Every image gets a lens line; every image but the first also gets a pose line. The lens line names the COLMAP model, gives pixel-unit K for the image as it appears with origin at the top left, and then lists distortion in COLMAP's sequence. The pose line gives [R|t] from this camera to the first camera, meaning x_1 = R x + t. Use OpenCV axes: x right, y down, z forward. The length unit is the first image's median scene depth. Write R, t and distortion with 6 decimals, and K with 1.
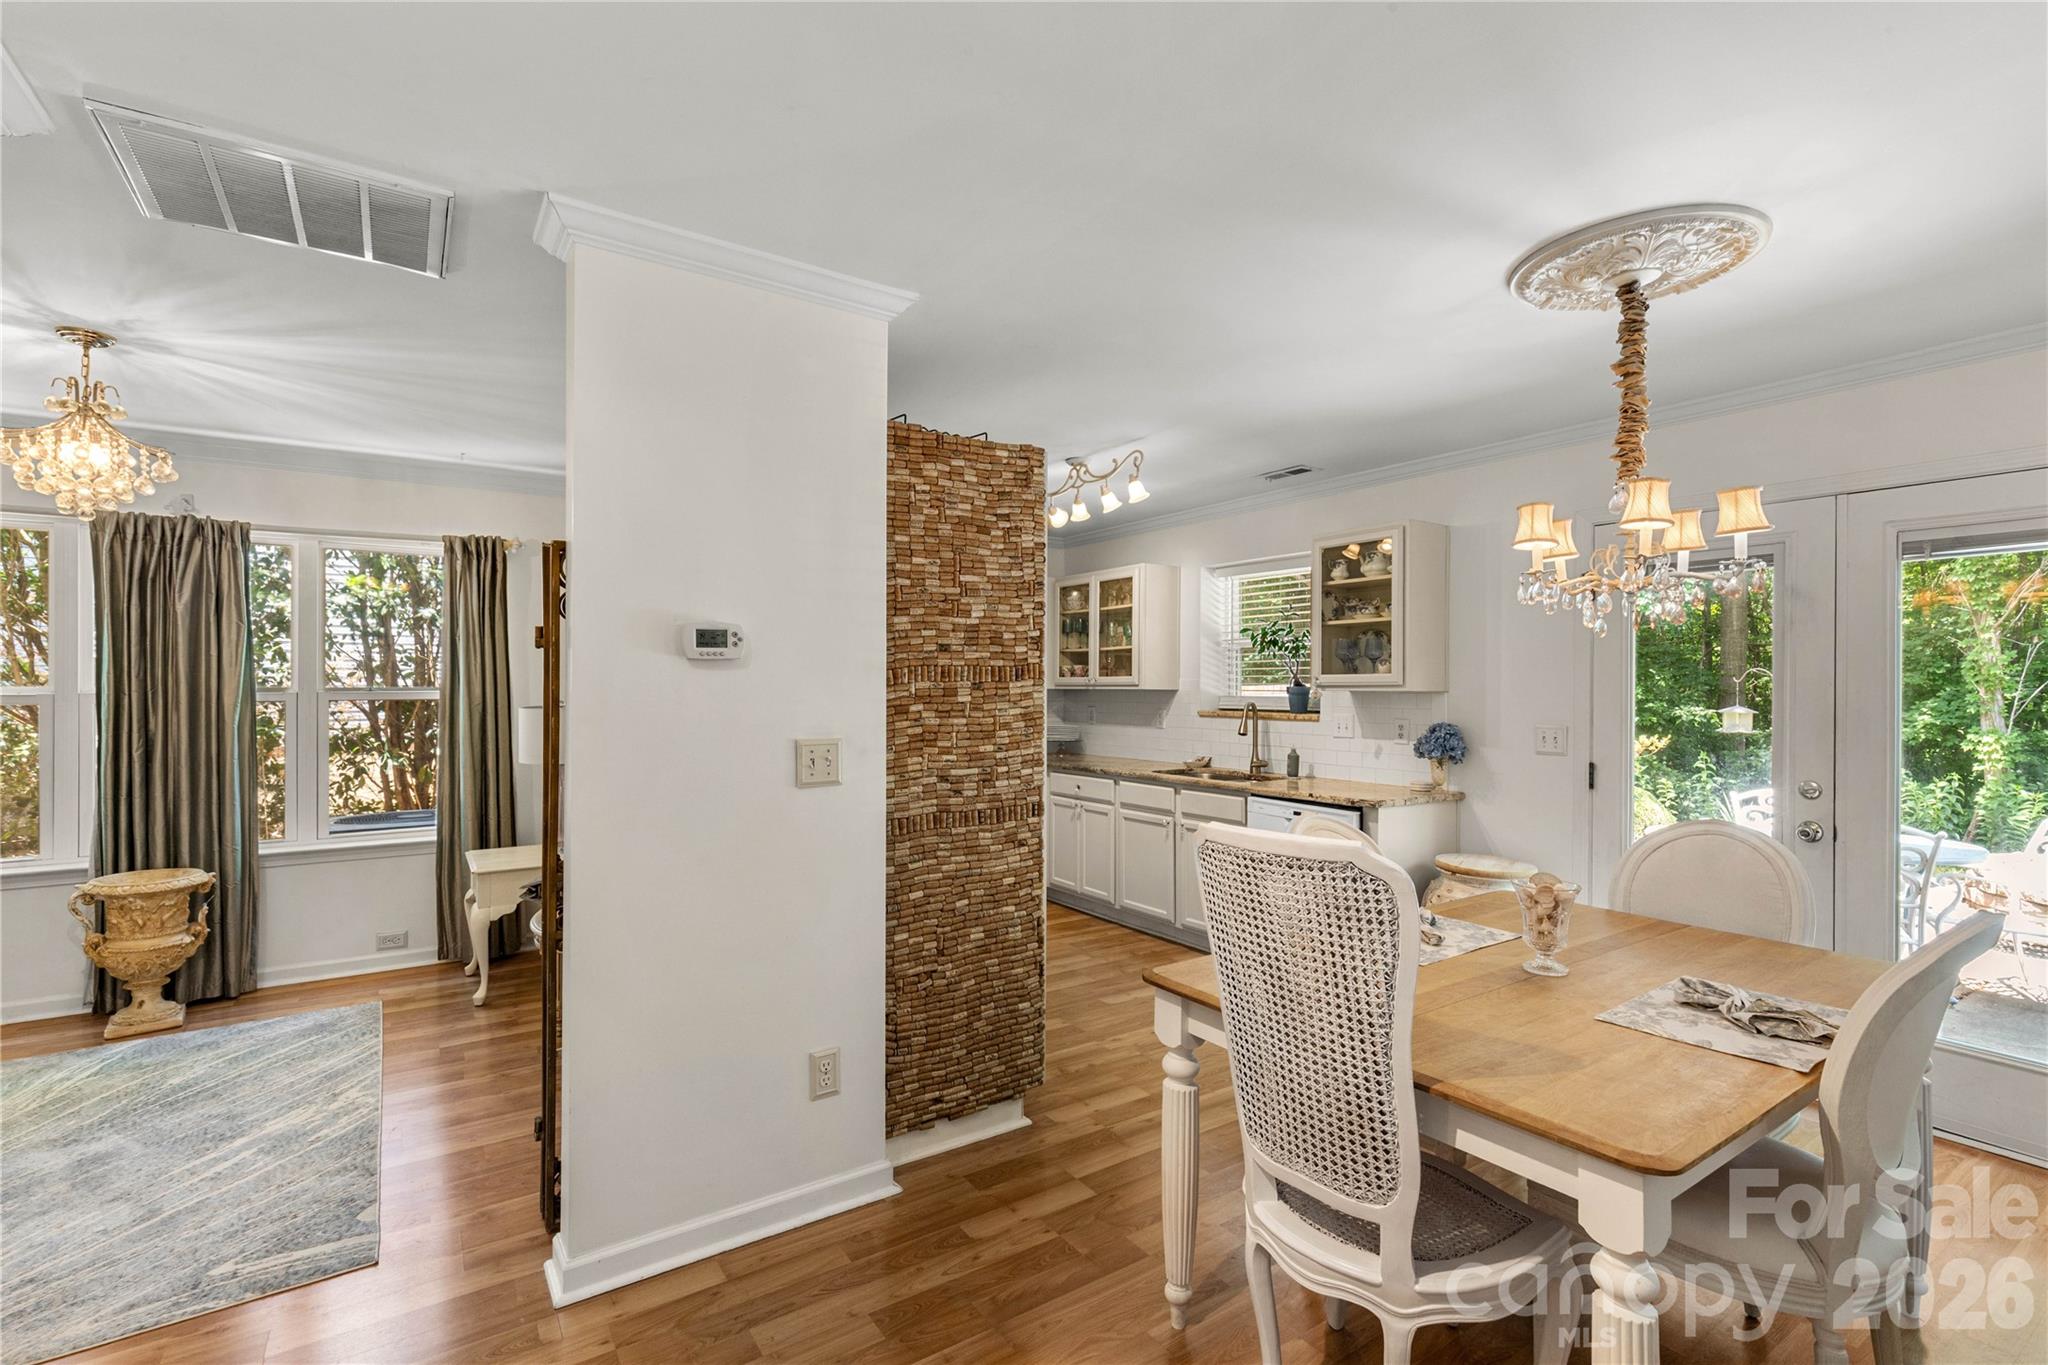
lens RADIAL K [[931.1, 0, 1018.2], [0, 931.1, 691.3], [0, 0, 1]] dist [0.006287, -0.000337]
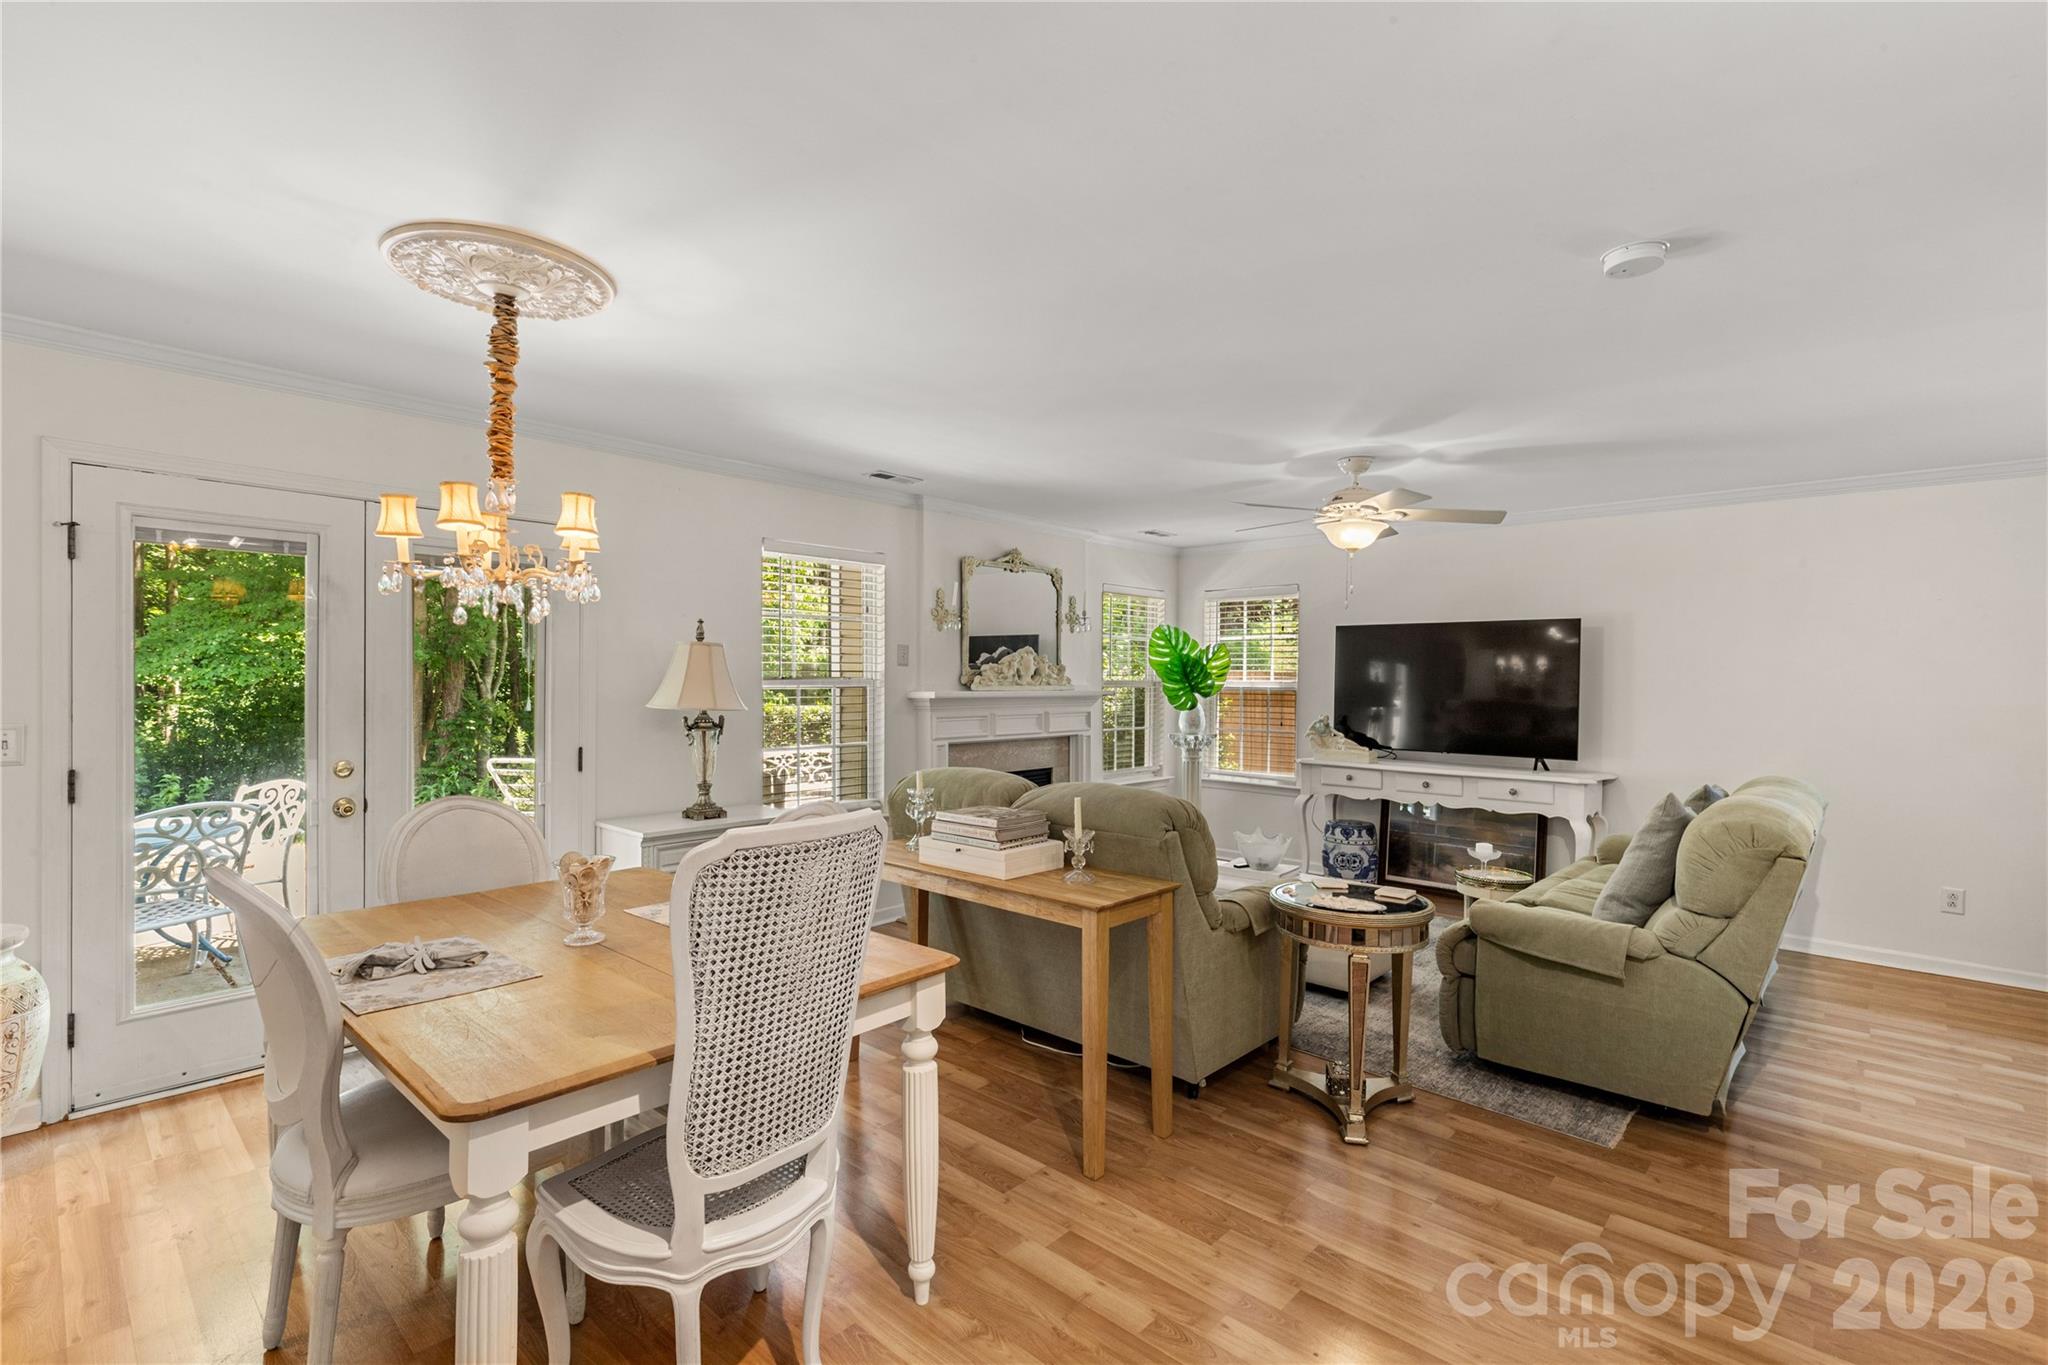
lens RADIAL K [[920.7, 0, 1017.7], [0, 920.7, 698.0], [0, 0, 1]] dist [0.000451, -0.000816]
pose [[-0.244220, -0.021648, 0.969478, -0.287862], [-0.003664, 0.999764, 0.021402, -0.002035], [-0.969713, 0.001675, -0.244241, 0.388035]]
